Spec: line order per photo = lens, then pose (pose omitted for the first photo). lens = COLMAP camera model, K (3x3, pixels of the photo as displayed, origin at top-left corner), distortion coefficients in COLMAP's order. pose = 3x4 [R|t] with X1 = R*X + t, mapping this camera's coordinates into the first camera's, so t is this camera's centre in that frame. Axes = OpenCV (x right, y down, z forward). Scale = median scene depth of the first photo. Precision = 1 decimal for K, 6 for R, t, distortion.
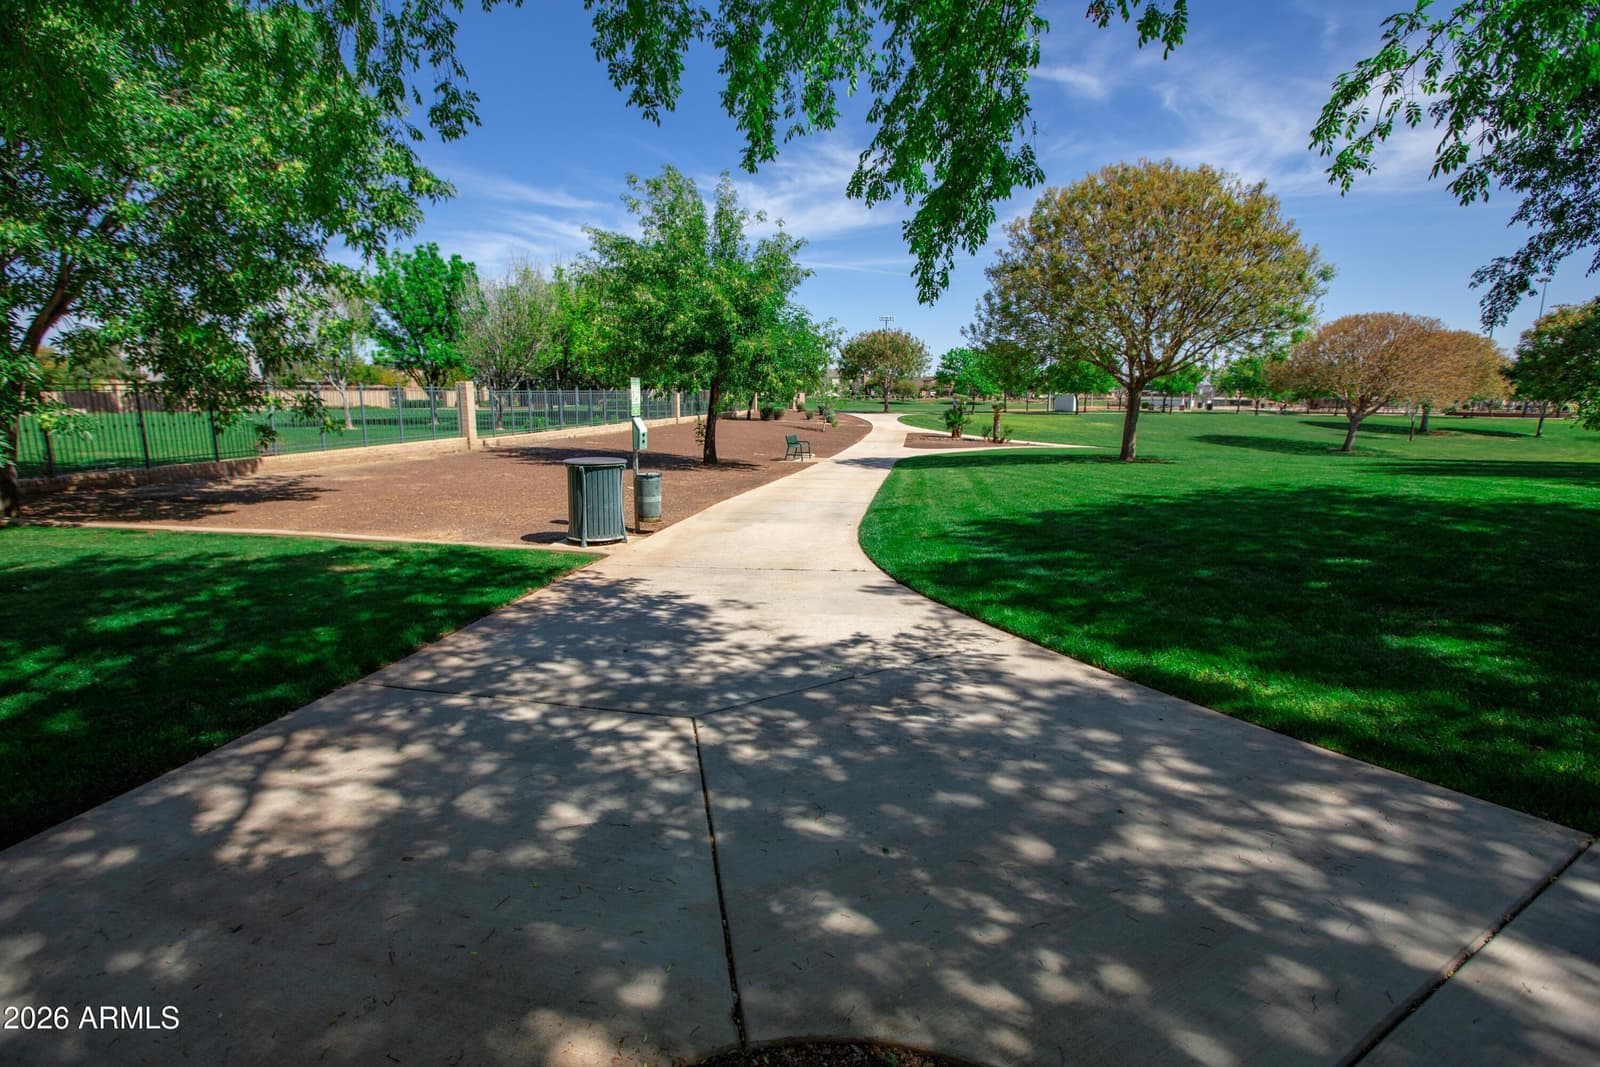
lens RADIAL K [[734.9, 0, 797.8], [0, 734.9, 522.0], [0, 0, 1]] dist [-0.001267, 0.000192]
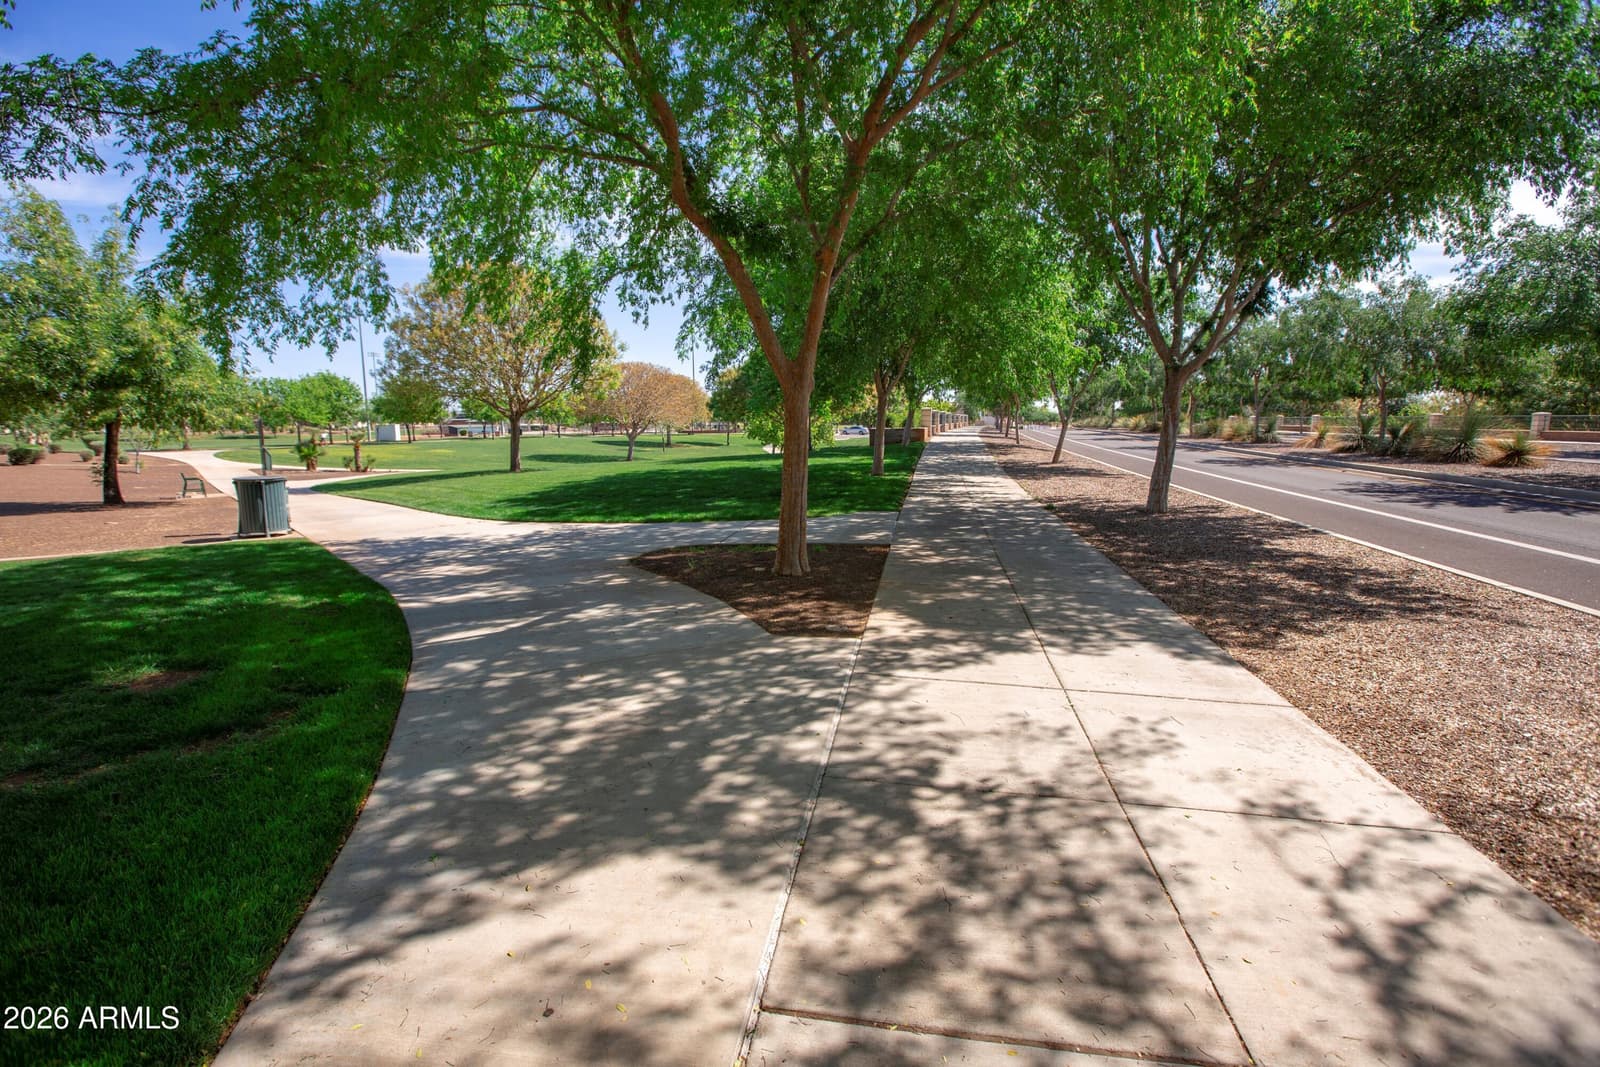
lens RADIAL K [[734.9, 0, 797.8], [0, 734.9, 522.0], [0, 0, 1]] dist [-0.001267, 0.000192]
pose [[0.634667, -0.123090, 0.762920, -0.136442], [0.151895, 0.987845, 0.033019, 0.021311], [-0.757711, 0.094928, 0.645649, -0.129840]]
